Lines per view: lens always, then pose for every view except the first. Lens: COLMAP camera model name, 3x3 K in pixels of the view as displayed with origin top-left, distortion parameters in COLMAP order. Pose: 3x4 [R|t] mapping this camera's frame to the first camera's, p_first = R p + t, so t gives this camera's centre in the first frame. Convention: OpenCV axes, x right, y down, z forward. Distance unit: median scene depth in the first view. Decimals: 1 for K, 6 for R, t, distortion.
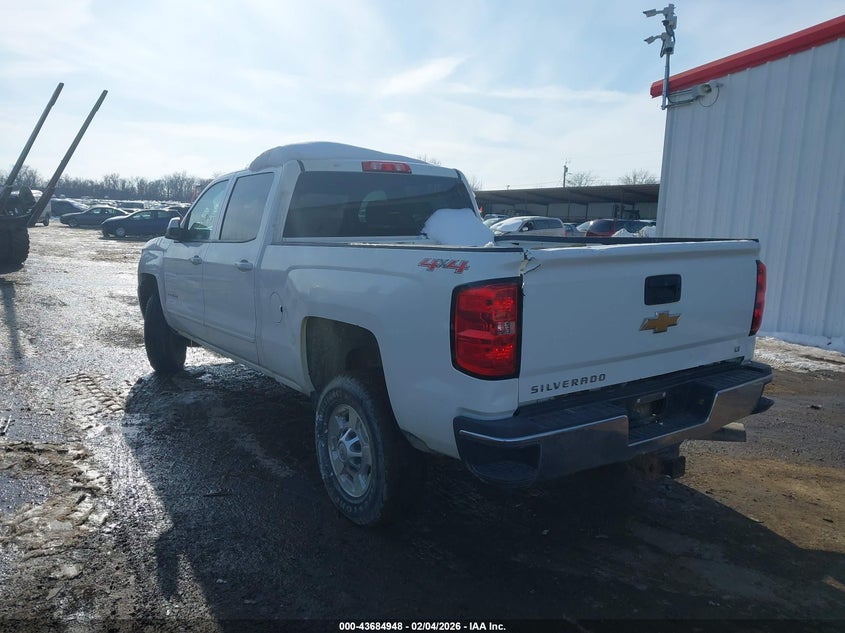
lens RADIAL K [[651.3, 0, 418.7], [0, 651.3, 318.5], [0, 0, 1]] dist [0.083219, 0.003166]
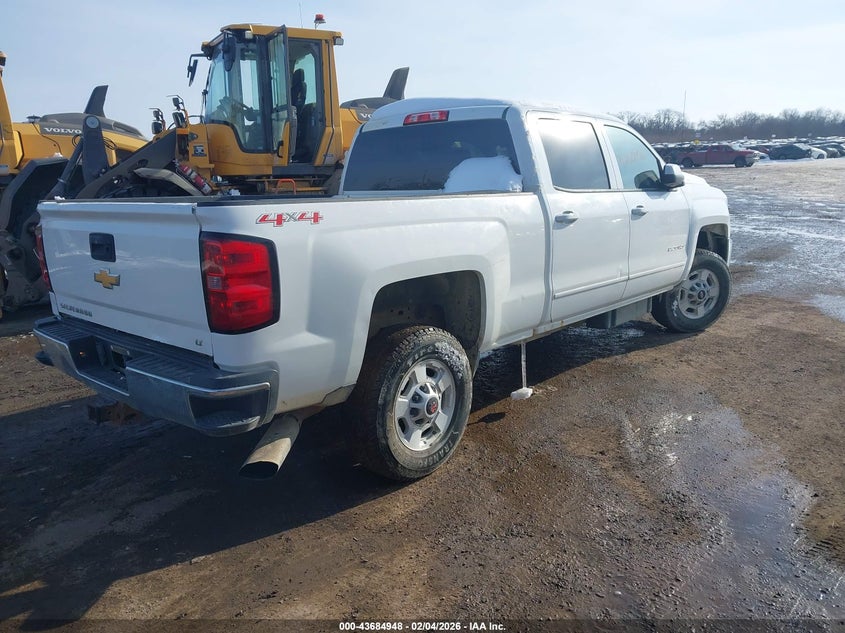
lens RADIAL K [[651.3, 0, 418.5], [0, 651.3, 315.3], [0, 0, 1]] dist [0.083219, 0.003166]
pose [[0.201190, 0.191575, -0.960636, 1.347164], [-0.108932, 0.978982, 0.172419, -0.157079], [0.973476, 0.069955, 0.217830, 1.141738]]
